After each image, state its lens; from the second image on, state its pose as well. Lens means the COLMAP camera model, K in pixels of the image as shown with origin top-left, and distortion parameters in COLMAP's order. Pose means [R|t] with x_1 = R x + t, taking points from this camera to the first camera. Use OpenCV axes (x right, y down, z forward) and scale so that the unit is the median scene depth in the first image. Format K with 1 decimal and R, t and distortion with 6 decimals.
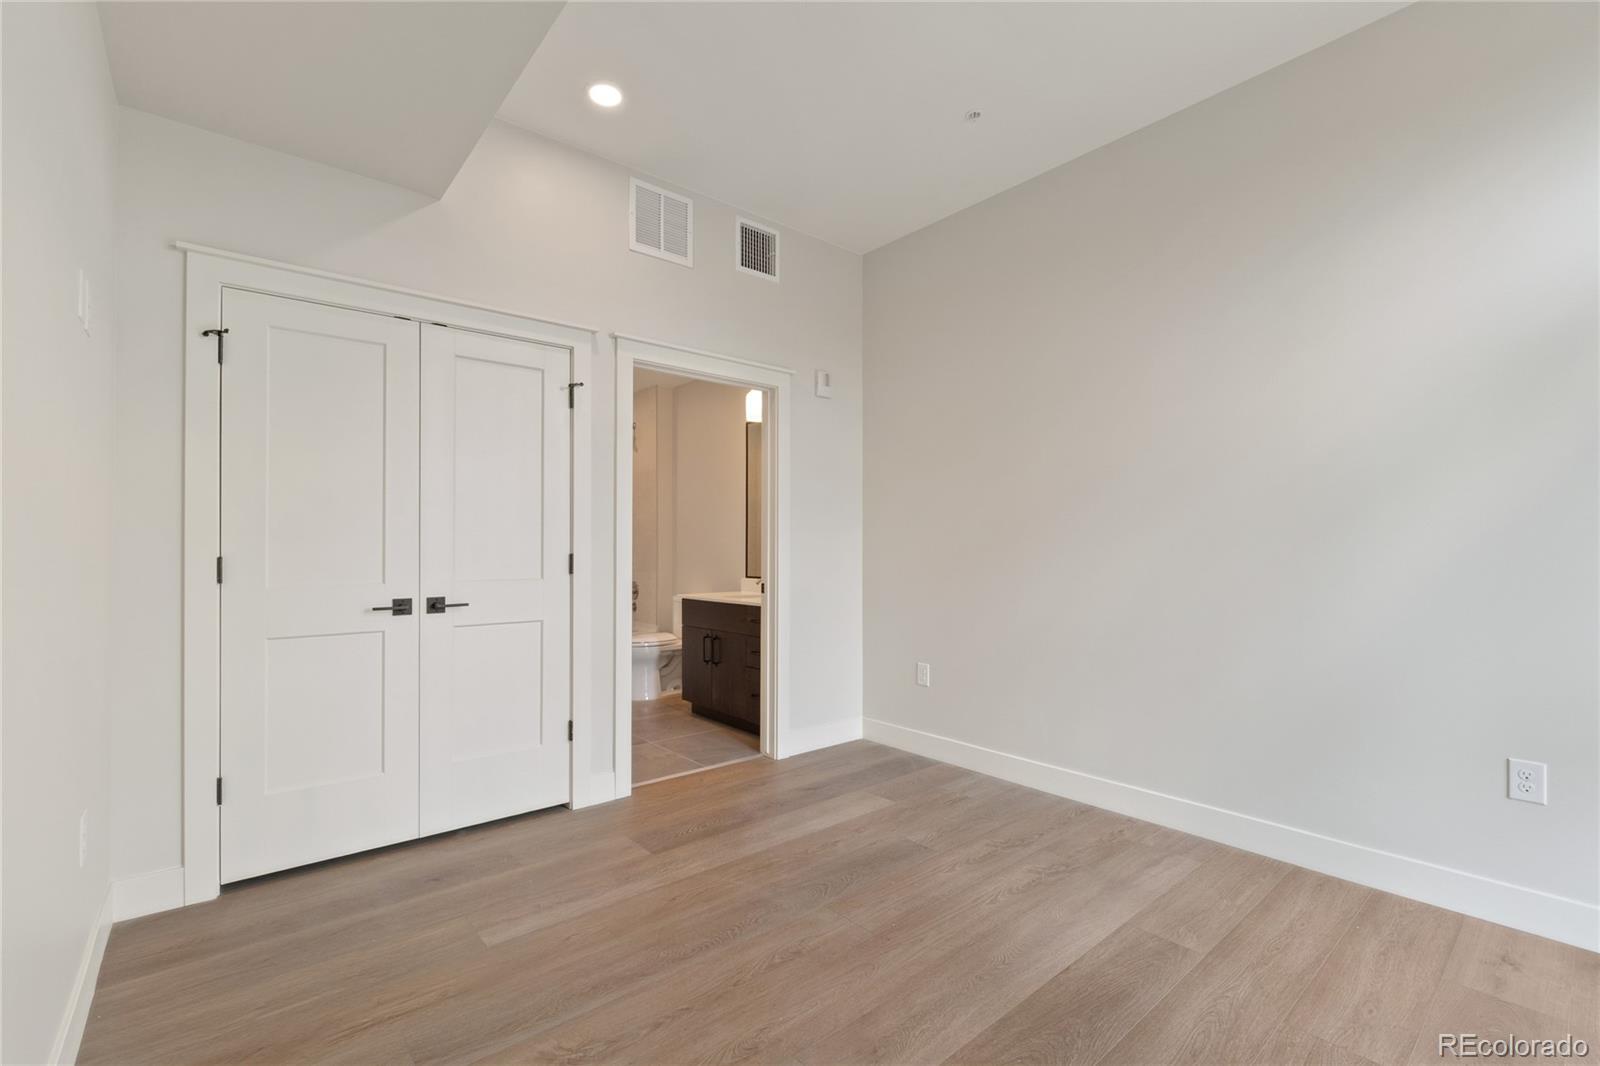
lens RADIAL K [[696.8, 0, 797.3], [0, 696.8, 533.8], [0, 0, 1]] dist [-0.001073, 0.000022]
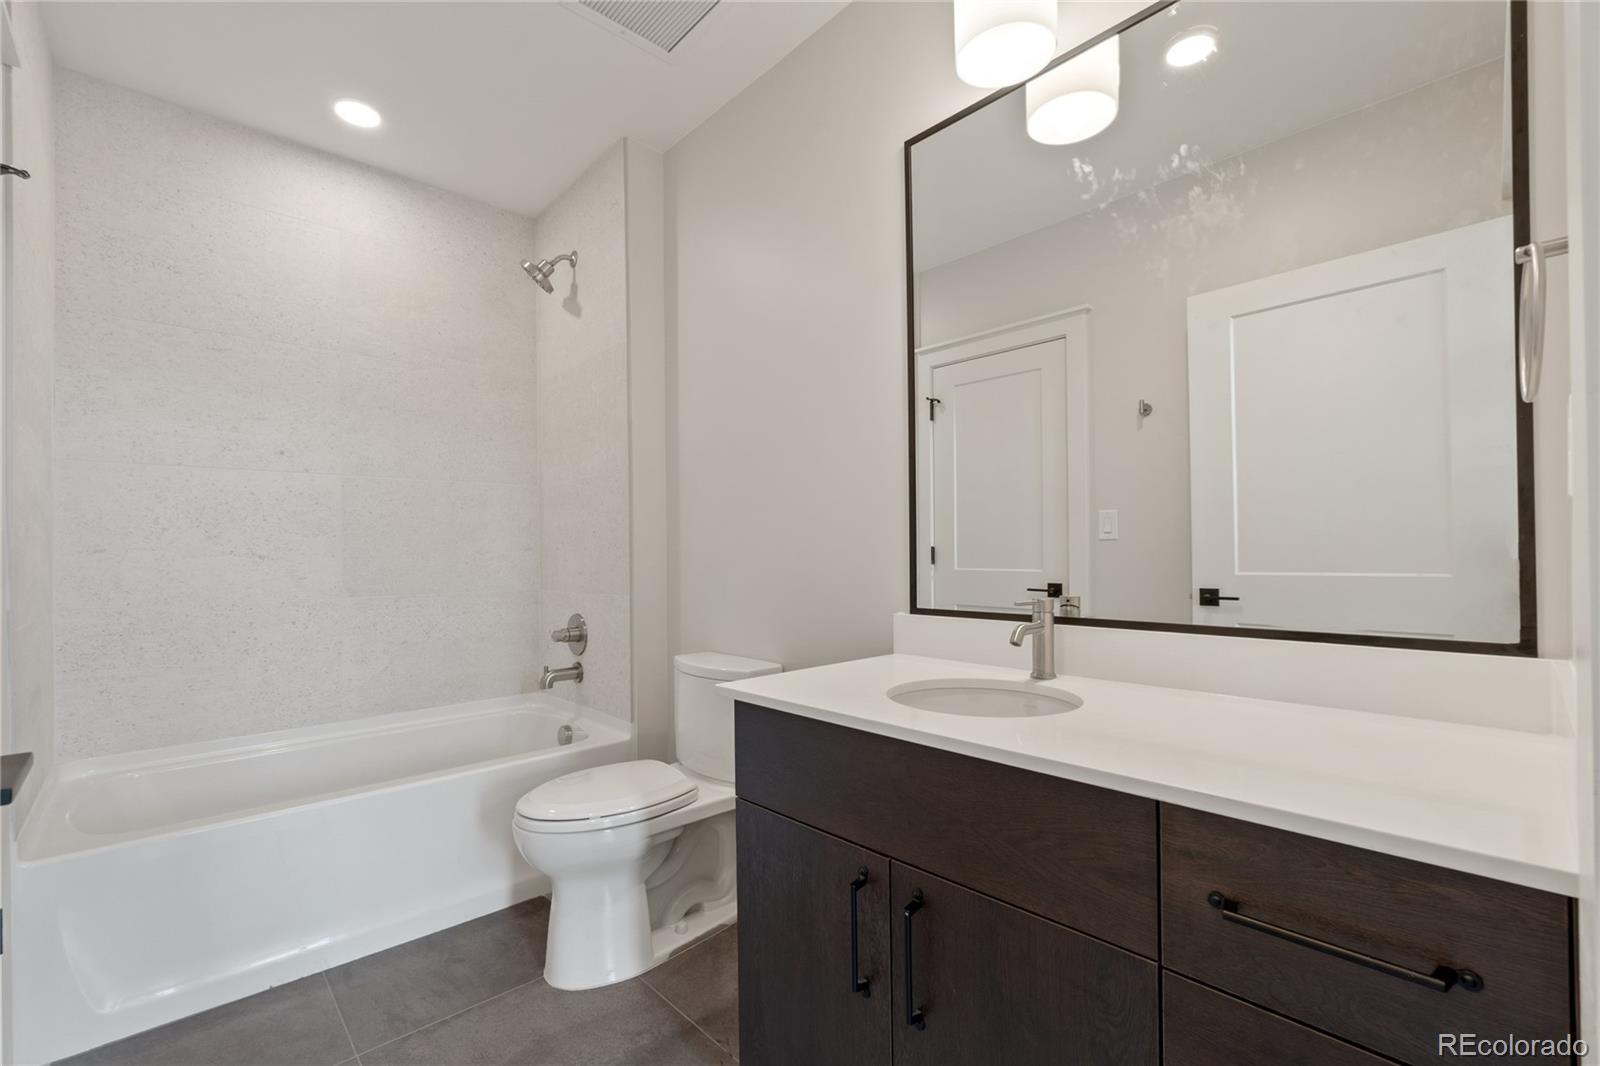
lens RADIAL K [[696.8, 0, 801.3], [0, 696.8, 541.7], [0, 0, 1]] dist [-0.001073, 0.000022]
pose [[0.998165, -0.011560, 0.059439, -0.141259], [0.011286, 0.999924, 0.004952, 0.025559], [-0.059491, -0.004273, 0.998220, 0.658363]]
